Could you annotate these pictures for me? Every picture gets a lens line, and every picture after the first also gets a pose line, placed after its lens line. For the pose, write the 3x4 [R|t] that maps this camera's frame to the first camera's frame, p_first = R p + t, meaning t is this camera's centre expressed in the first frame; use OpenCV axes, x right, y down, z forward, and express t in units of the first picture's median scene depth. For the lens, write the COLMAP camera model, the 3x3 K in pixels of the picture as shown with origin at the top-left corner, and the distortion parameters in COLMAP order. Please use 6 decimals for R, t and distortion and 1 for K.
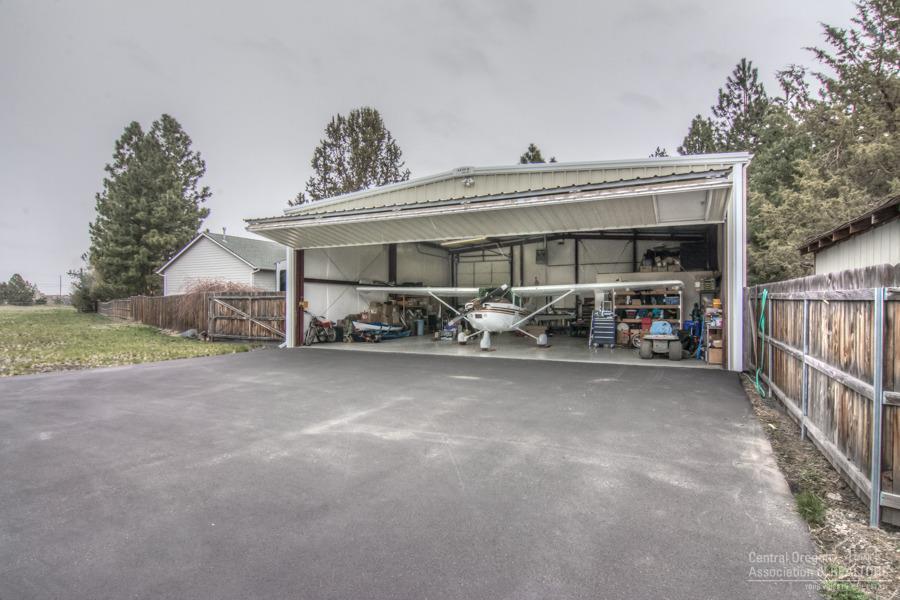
lens RADIAL K [[505.8, 0, 450.0], [0, 505.8, 300.0], [0, 0, 1]] dist [-0.006683, -0.002811]
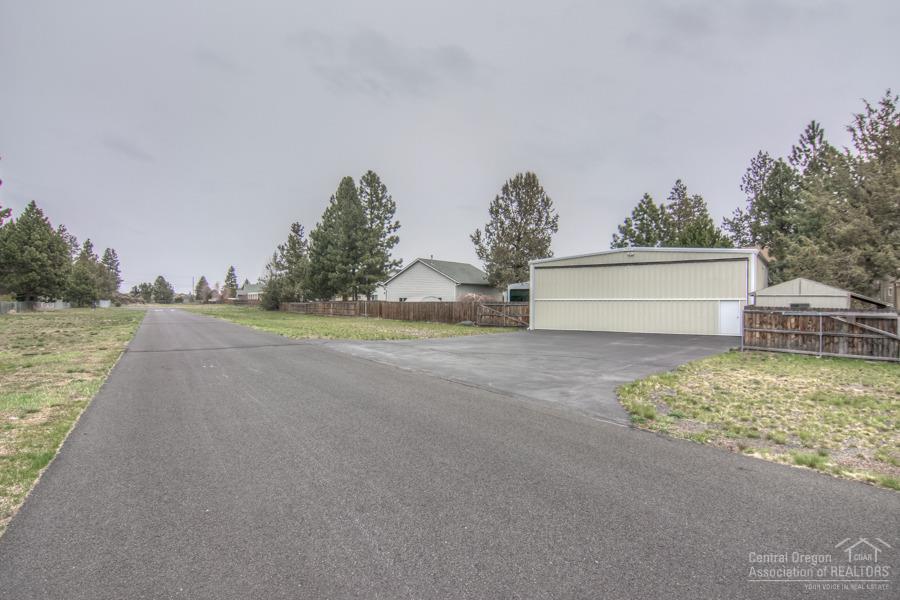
lens RADIAL K [[505.8, 0, 450.0], [0, 505.8, 300.0], [0, 0, 1]] dist [-0.006683, -0.002811]
pose [[0.985081, -0.000283, -0.172090, -0.132561], [0.001044, 0.999990, 0.004334, -0.015628], [0.172087, -0.004449, 0.985072, -0.480140]]
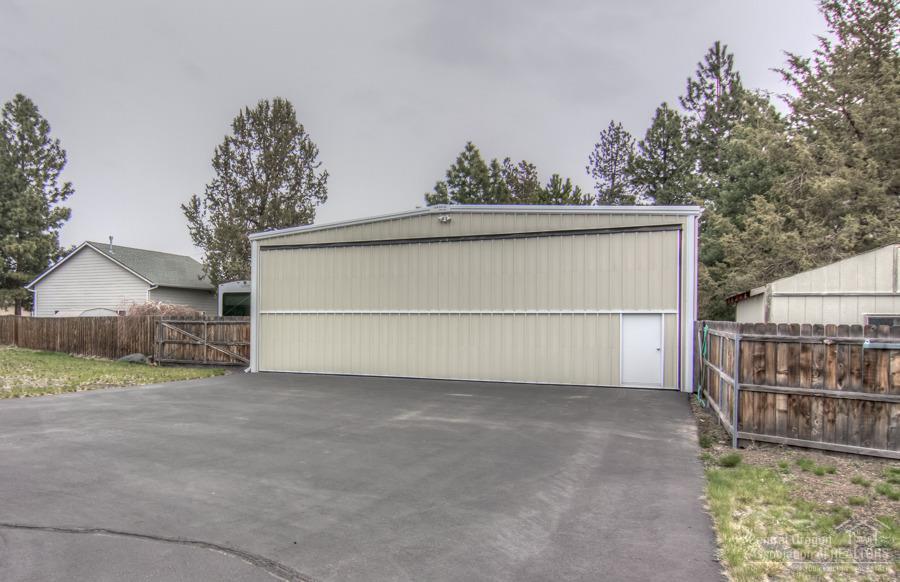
lens RADIAL K [[688.4, 0, 322.2], [0, 688.4, 320.4], [0, 0, 1]] dist [-0.004812, 0.001130]
pose [[0.999964, 0.007303, -0.004287, -0.079941], [-0.007284, 0.999963, 0.004525, -0.007718], [0.004320, -0.004494, 0.999981, -0.173344]]
